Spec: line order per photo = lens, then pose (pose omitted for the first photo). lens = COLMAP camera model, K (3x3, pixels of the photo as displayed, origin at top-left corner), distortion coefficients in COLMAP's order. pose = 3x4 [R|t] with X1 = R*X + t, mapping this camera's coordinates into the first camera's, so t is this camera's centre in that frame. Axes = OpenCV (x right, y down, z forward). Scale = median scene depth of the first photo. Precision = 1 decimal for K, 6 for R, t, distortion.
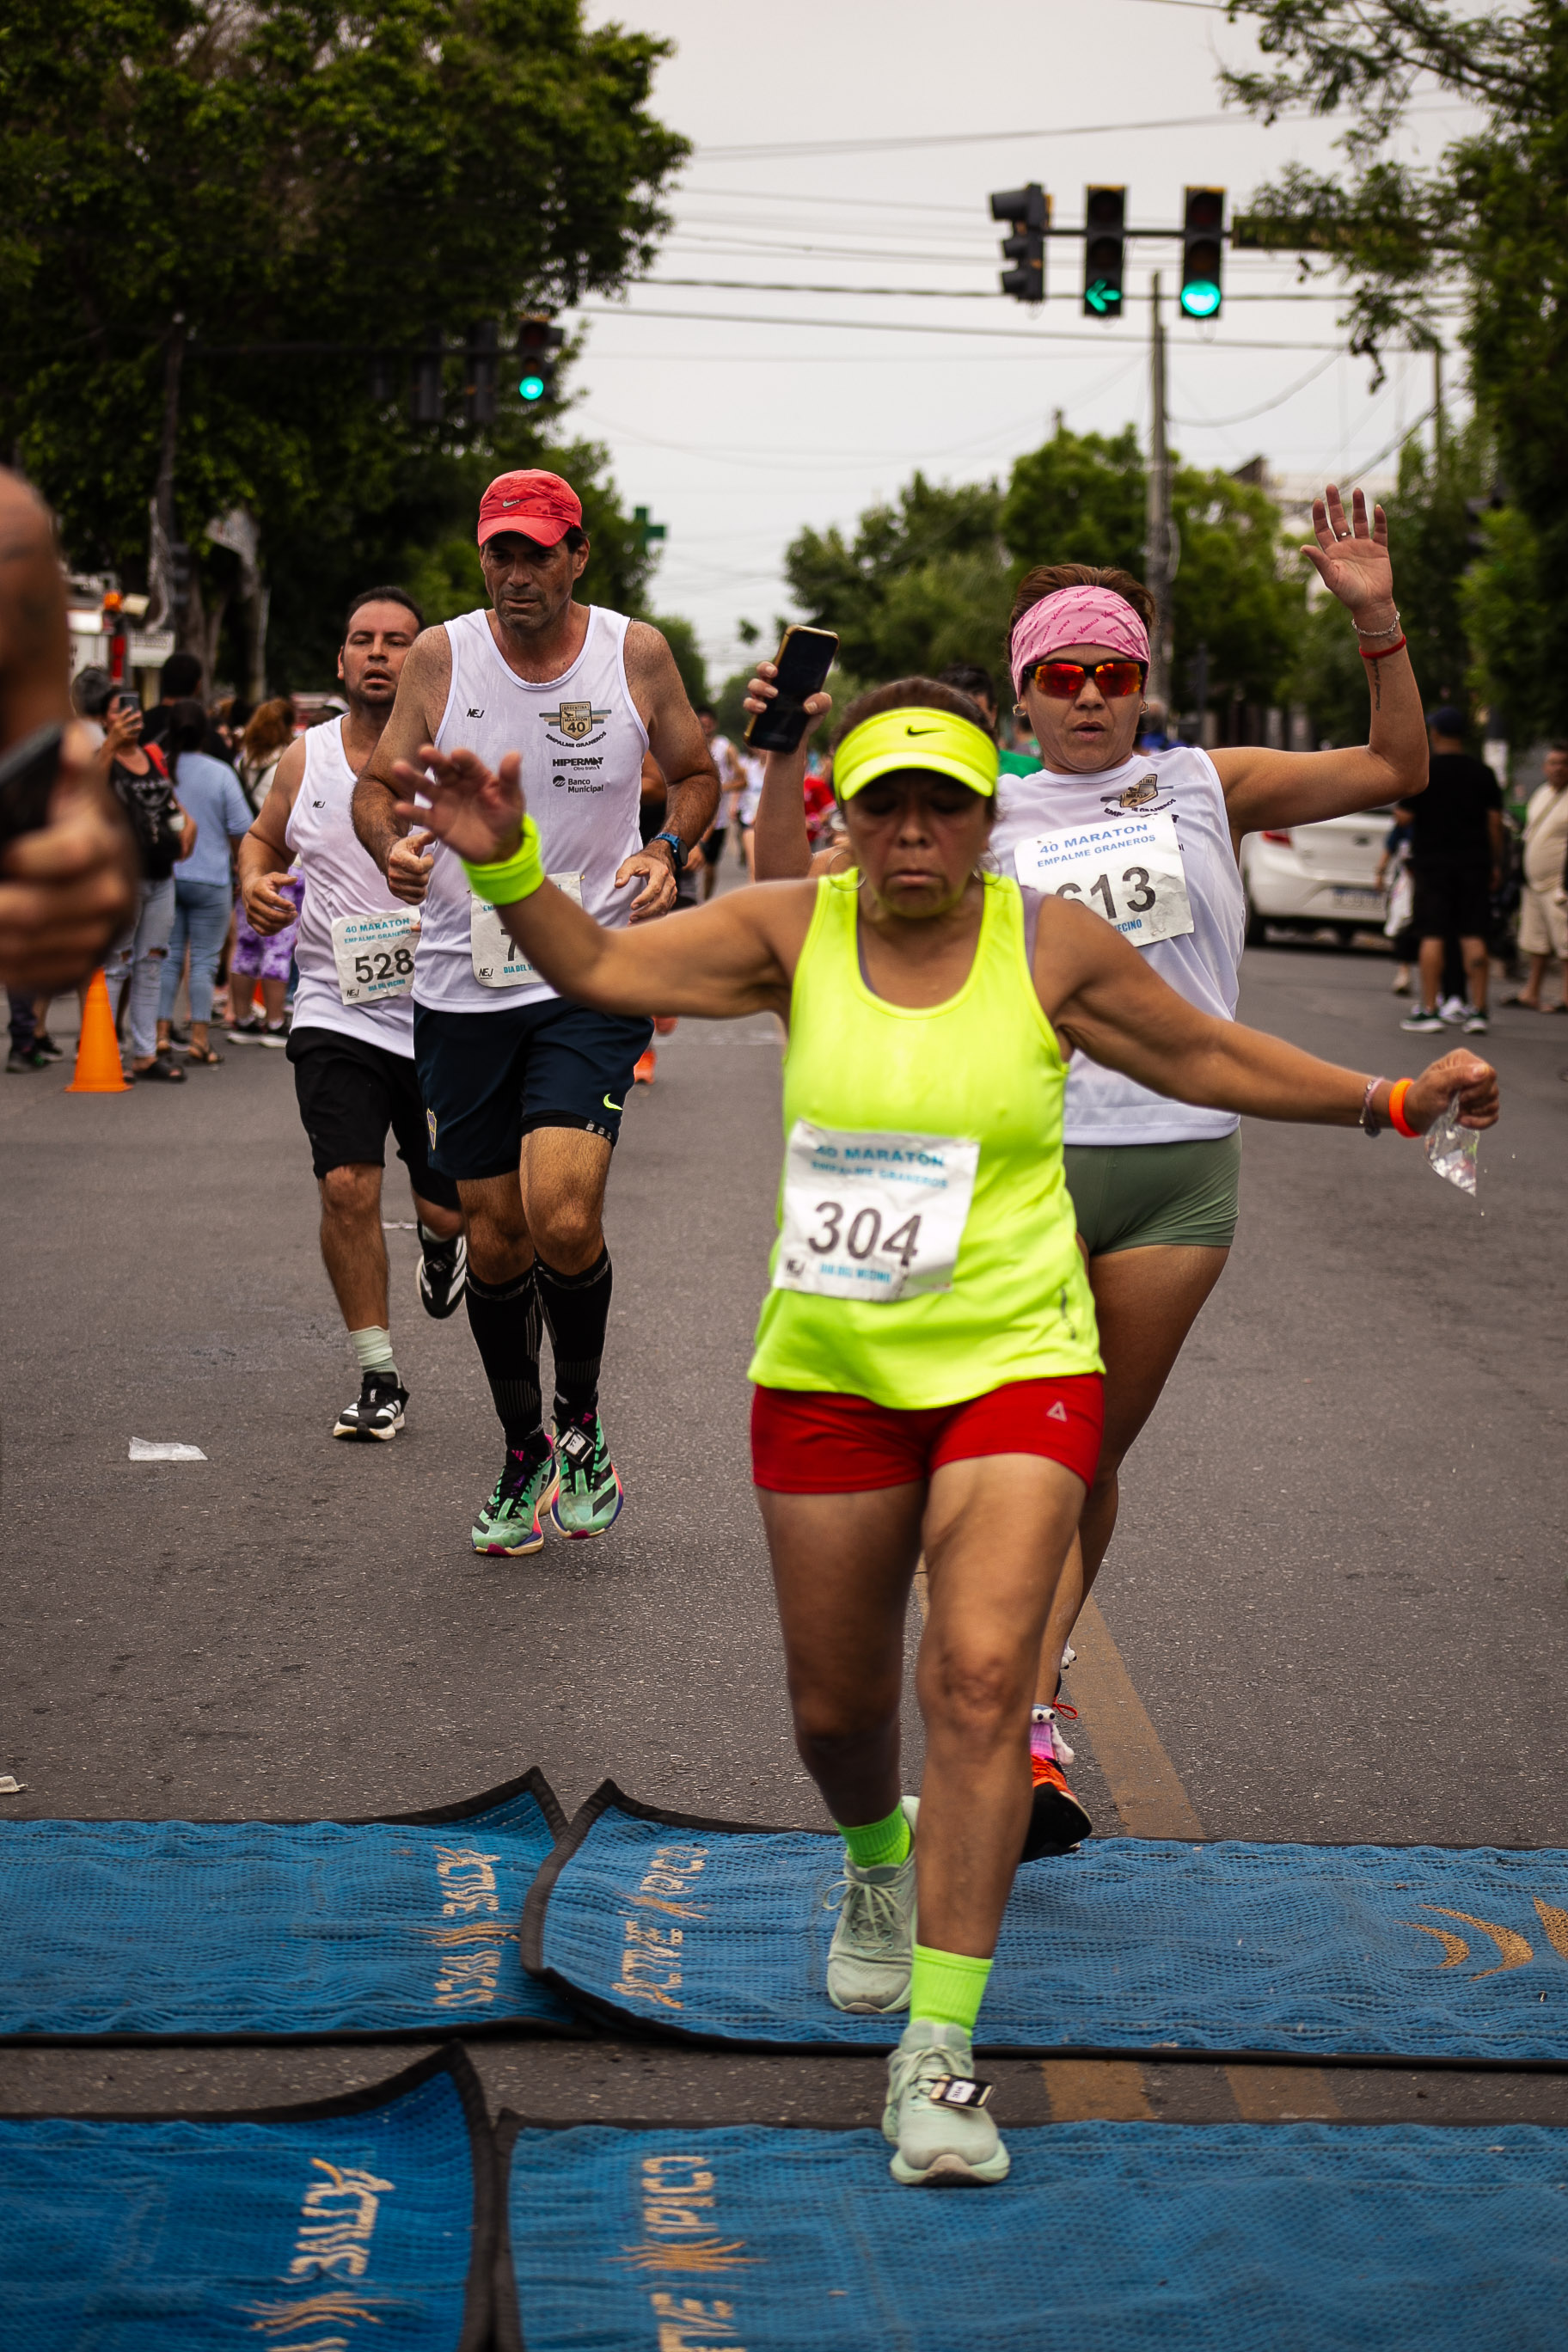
lens RADIAL K [[5999.1, 0, 784.0], [0, 5999.1, 1176.0], [0, 0, 1]] dist [0.086436, -1.263753]
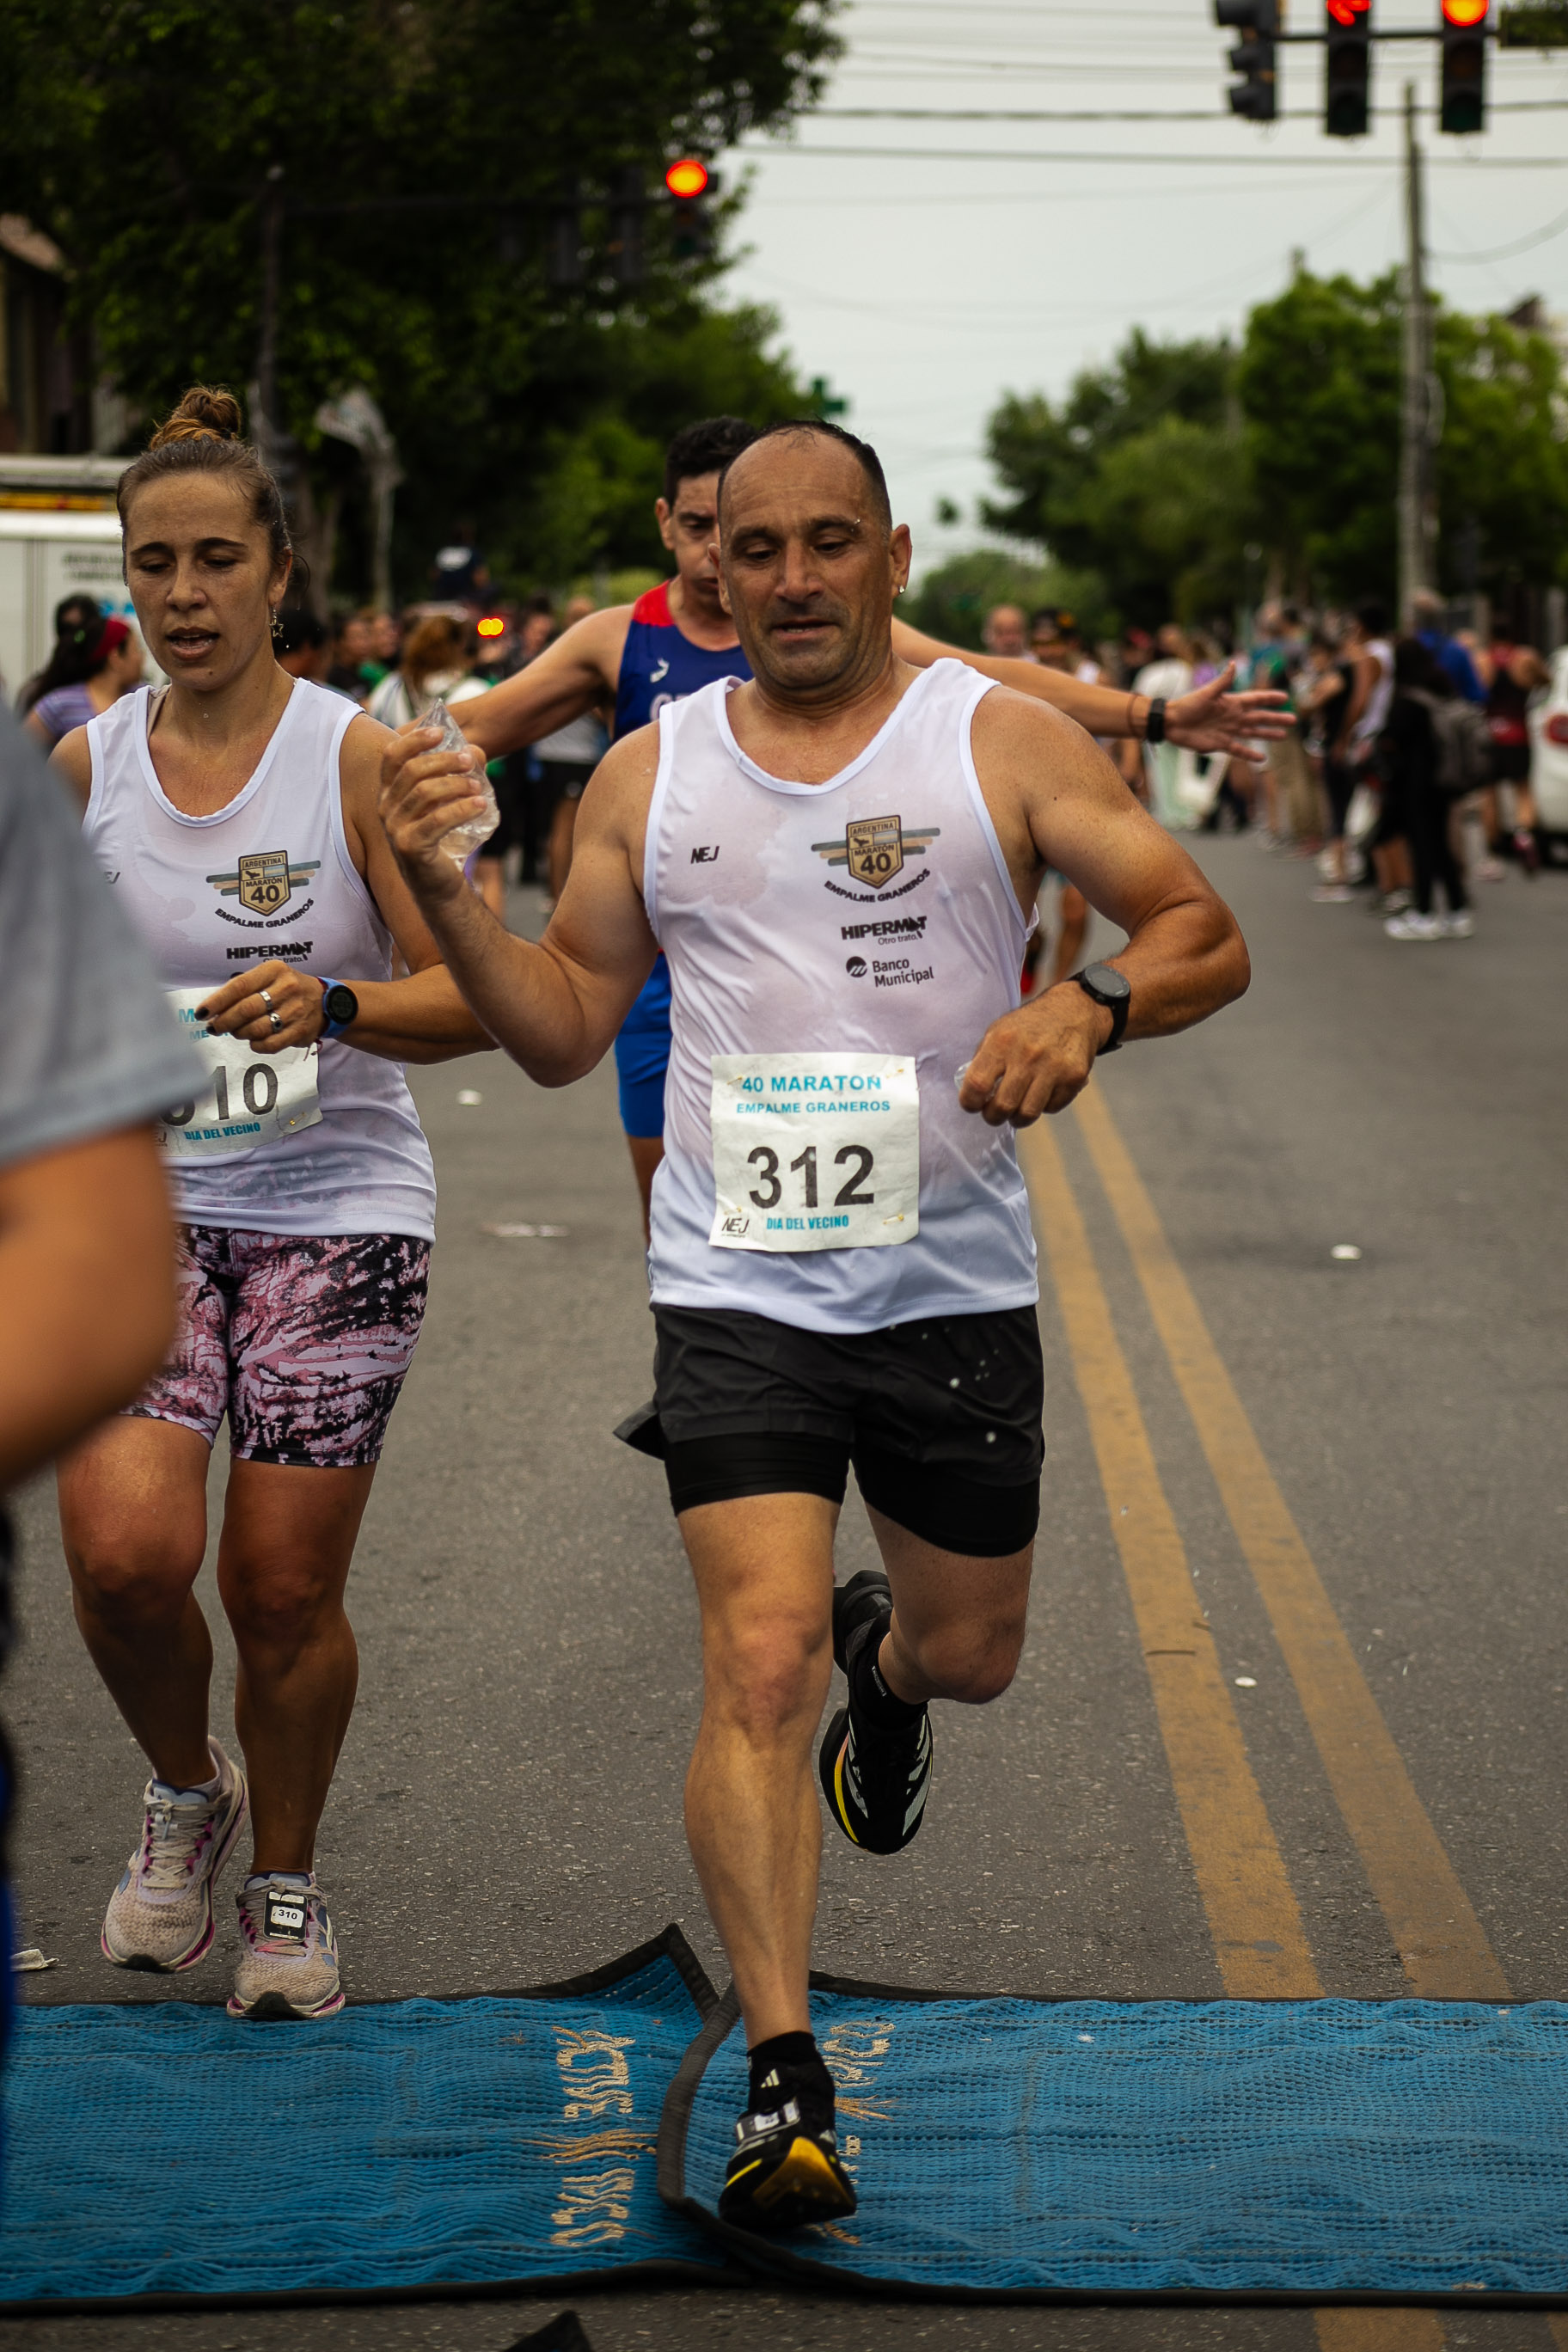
lens RADIAL K [[6309.2, 0, 788.1], [0, 6309.2, 1100.9], [0, 0, 1]] dist [0.227390, -0.016512]
pose [[0.998881, -0.024334, -0.040563, 0.010474], [0.024392, 0.999702, 0.000940, -0.013033], [0.040528, -0.001929, 0.999177, 0.141376]]
